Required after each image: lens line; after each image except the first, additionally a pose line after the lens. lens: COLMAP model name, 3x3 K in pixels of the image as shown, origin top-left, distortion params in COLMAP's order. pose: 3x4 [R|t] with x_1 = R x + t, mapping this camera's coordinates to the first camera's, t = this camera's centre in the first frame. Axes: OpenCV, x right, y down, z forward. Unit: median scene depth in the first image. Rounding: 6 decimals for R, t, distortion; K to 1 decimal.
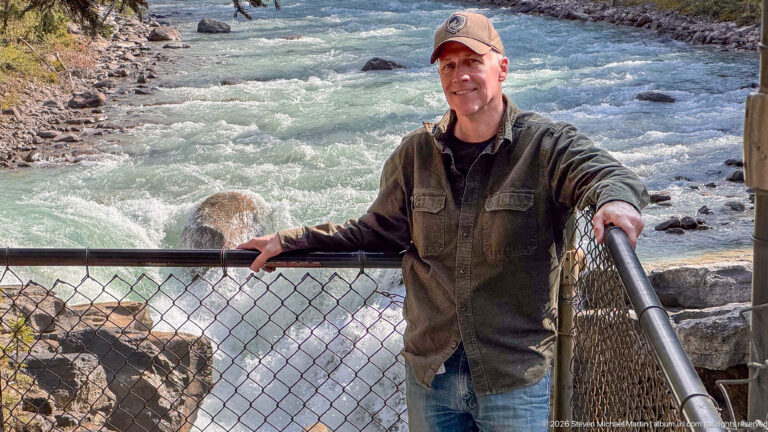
lens RADIAL K [[1725.9, 0, 381.3], [0, 1725.9, 250.6], [0, 0, 1]] dist [0.144296, 0.000000]
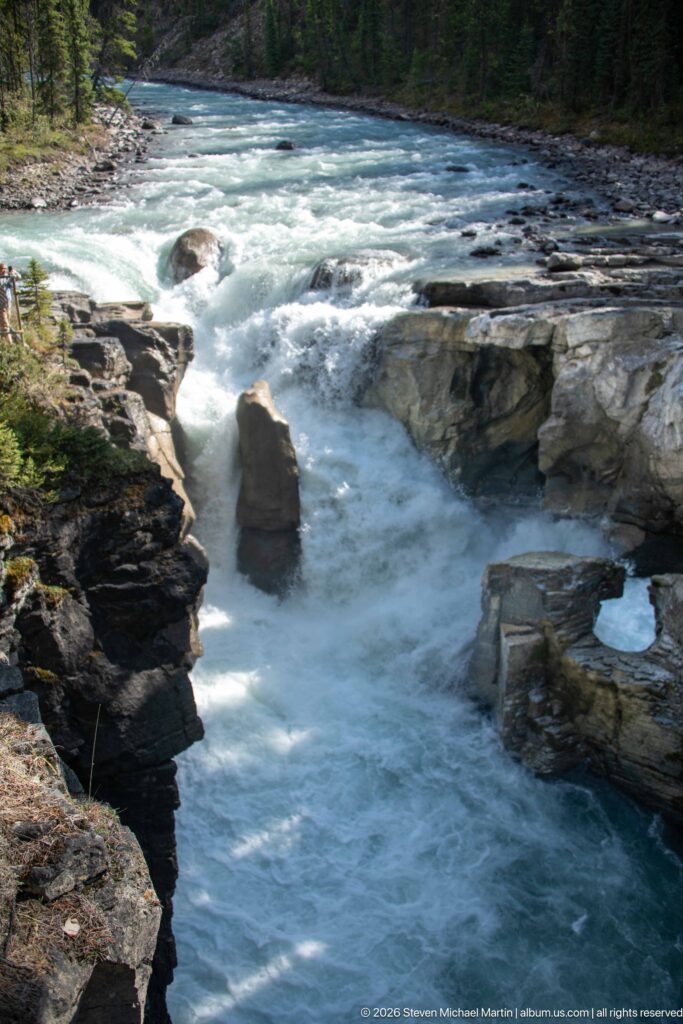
lens RADIAL K [[938.6, 0, 341.0], [0, 938.6, 490.8], [0, 0, 1]] dist [-0.037972, 0.000000]
pose [[0.997676, -0.007688, 0.067706, -0.018150], [-0.008828, 0.970658, 0.240302, -0.006793], [-0.067567, -0.240341, 0.968334, 0.111988]]
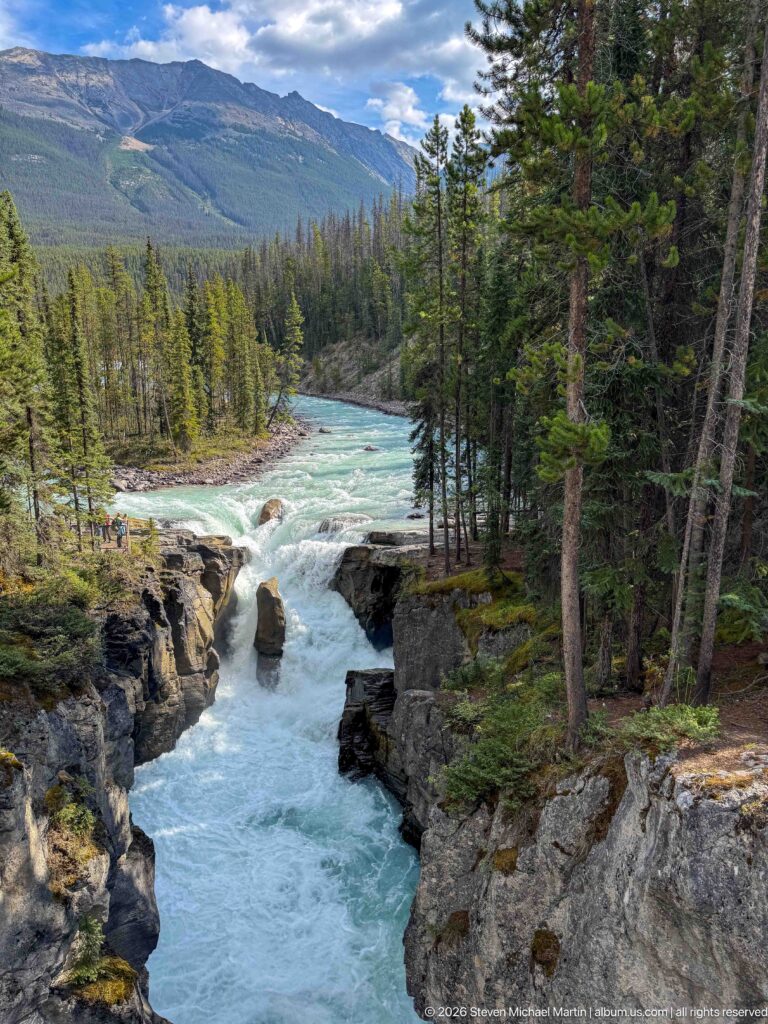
lens RADIAL K [[708.5, 0, 383.3], [0, 708.5, 509.9], [0, 0, 1]] dist [0.046518, -0.056659]
pose [[0.991547, 0.037318, -0.124262, 0.244701], [-0.035889, 0.999262, 0.013724, -0.036701], [0.124682, -0.009149, 0.992155, -0.195273]]
